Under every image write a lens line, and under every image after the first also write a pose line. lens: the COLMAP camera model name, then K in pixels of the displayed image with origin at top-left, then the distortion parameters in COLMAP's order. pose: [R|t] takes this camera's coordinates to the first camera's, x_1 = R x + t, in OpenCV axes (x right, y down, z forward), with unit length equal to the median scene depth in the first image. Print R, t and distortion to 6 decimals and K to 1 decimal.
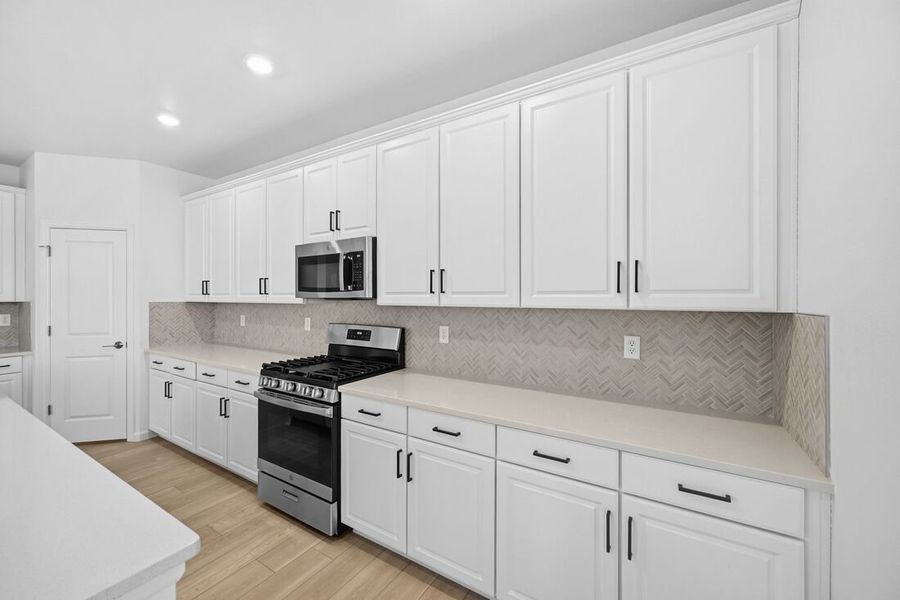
lens RADIAL K [[360.9, 0, 446.3], [0, 360.9, 297.0], [0, 0, 1]] dist [-0.000026, -0.000255]
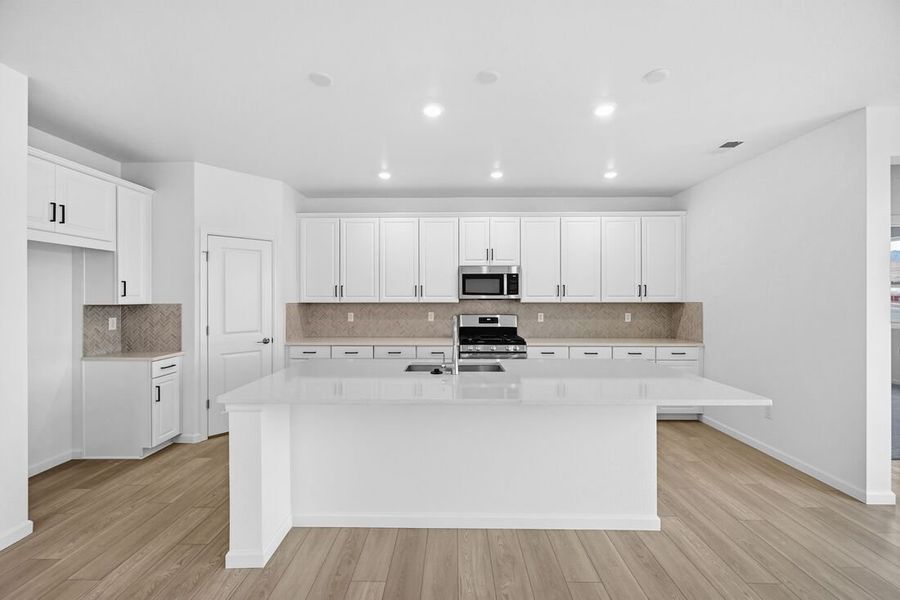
lens RADIAL K [[360.9, 0, 446.3], [0, 360.9, 297.0], [0, 0, 1]] dist [-0.000026, -0.000255]
pose [[0.855379, -0.002332, 0.517997, -1.364983], [0.001659, 0.999997, 0.001763, -0.009174], [-0.517999, -0.000649, 0.855381, -0.374236]]
